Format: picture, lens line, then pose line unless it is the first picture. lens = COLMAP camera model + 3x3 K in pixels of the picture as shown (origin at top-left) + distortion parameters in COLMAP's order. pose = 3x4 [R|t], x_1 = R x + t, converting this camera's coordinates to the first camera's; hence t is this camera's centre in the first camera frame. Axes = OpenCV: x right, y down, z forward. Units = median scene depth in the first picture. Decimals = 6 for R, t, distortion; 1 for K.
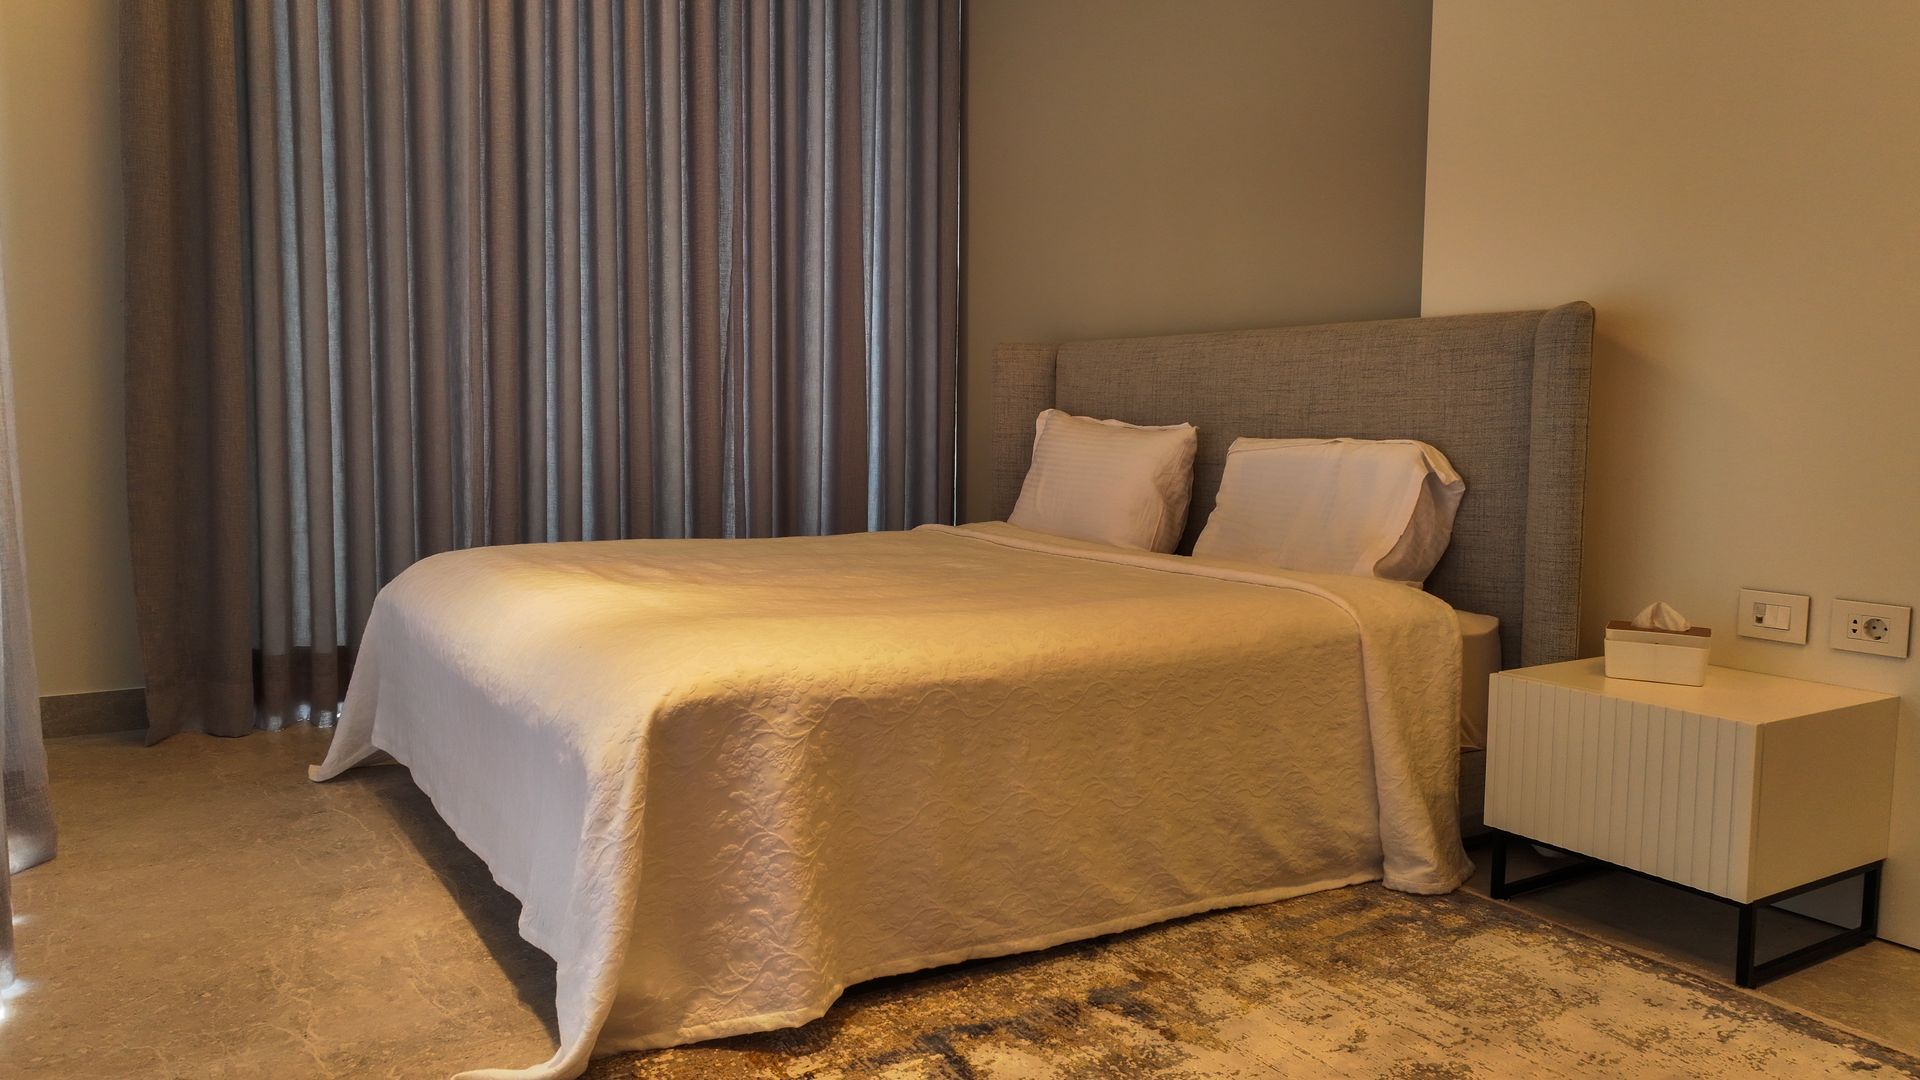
lens RADIAL K [[1337.4, 0, 960.0], [0, 1337.4, 540.0], [0, 0, 1]] dist [-0.000689, 0.000012]
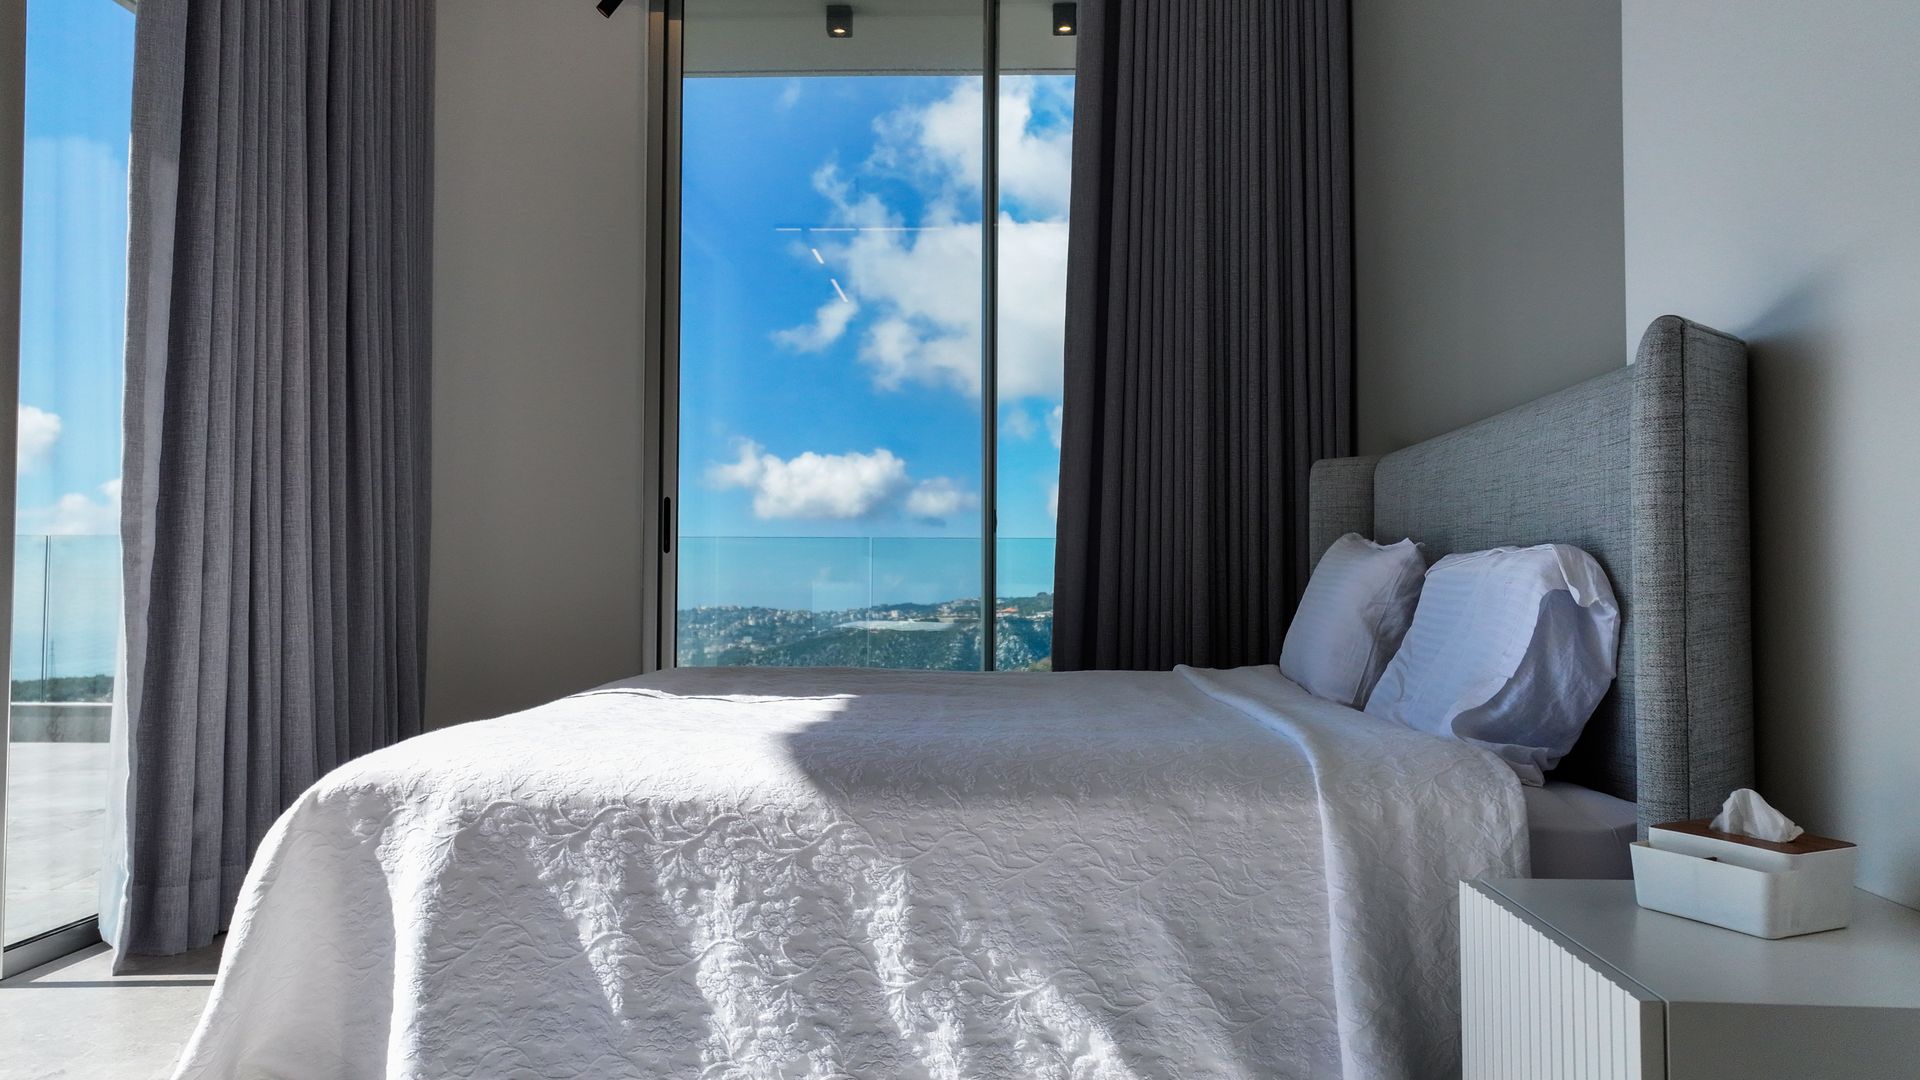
lens RADIAL K [[1337.4, 0, 960.0], [0, 1337.4, 540.0], [0, 0, 1]] dist [-0.000689, 0.000012]
pose [[0.819062, -0.026939, -0.573072, 0.490884], [-0.046642, 0.992464, -0.113317, 0.016658], [0.571805, 0.119542, 0.811633, 0.264446]]
